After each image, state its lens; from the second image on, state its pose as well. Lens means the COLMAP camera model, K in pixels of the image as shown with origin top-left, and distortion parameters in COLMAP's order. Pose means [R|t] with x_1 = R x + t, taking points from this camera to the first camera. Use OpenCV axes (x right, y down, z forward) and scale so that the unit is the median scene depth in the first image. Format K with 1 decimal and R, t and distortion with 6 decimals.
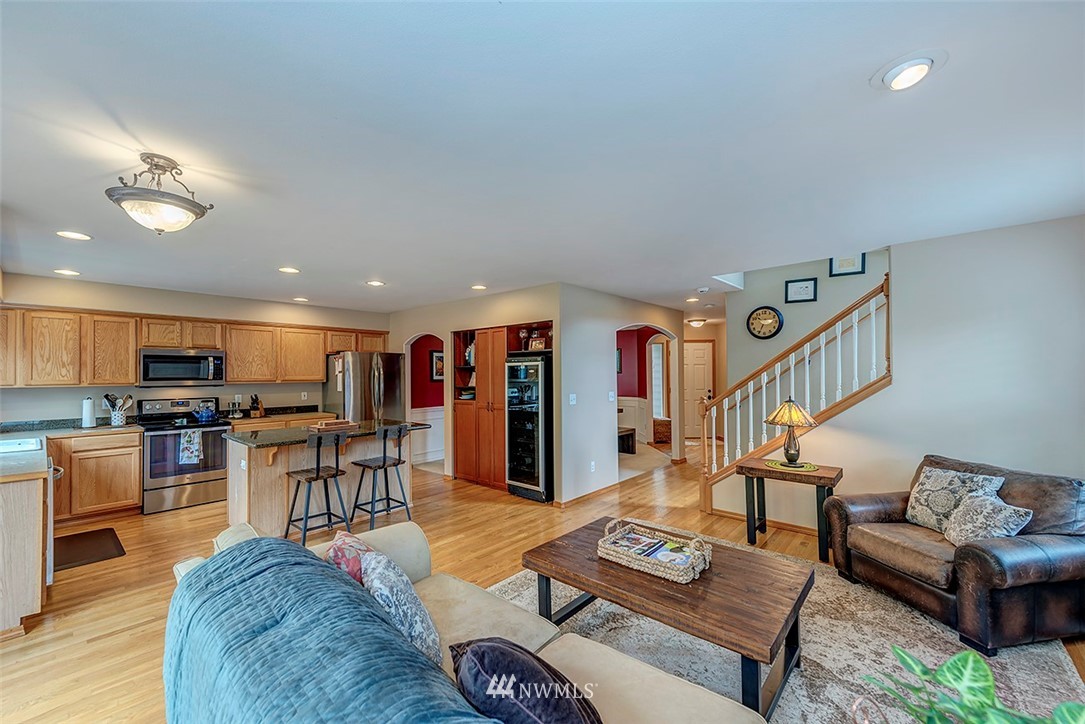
lens RADIAL K [[433.6, 0, 542.5], [0, 433.6, 362.0], [0, 0, 1]] dist [-0.000115, -0.000066]
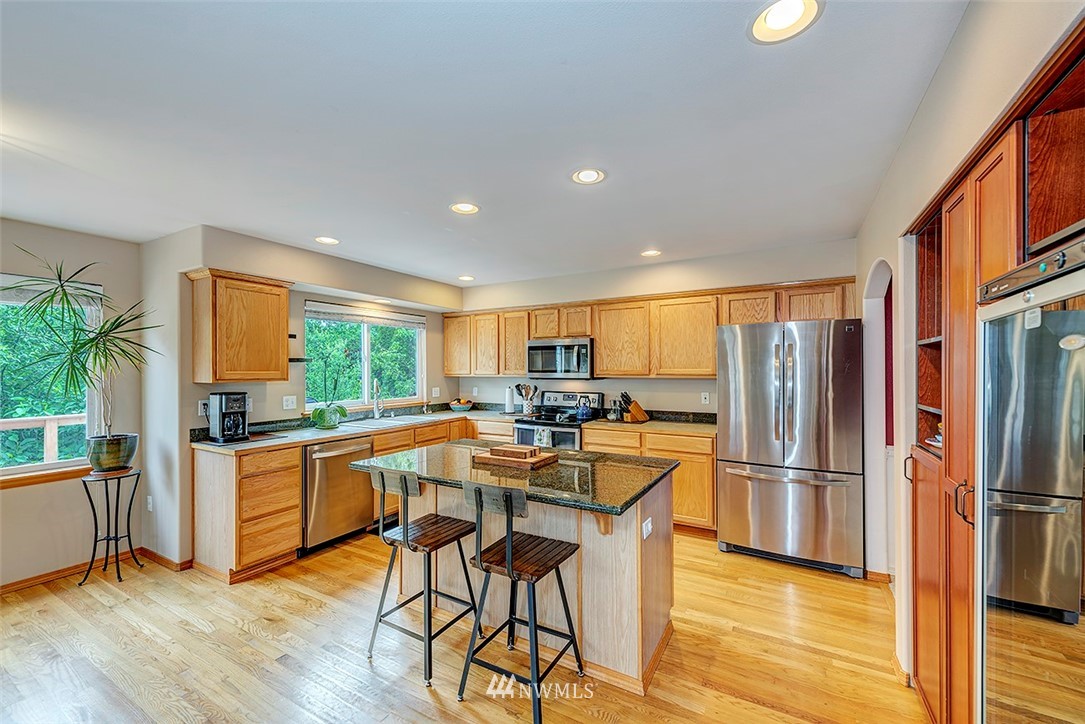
lens RADIAL K [[433.6, 0, 542.5], [0, 433.6, 362.0], [0, 0, 1]] dist [-0.000115, -0.000066]
pose [[0.198350, -0.012572, -0.980051, 0.069503], [0.028048, 0.999581, -0.007146, 0.025613], [0.979730, -0.026071, 0.198620, 0.770821]]
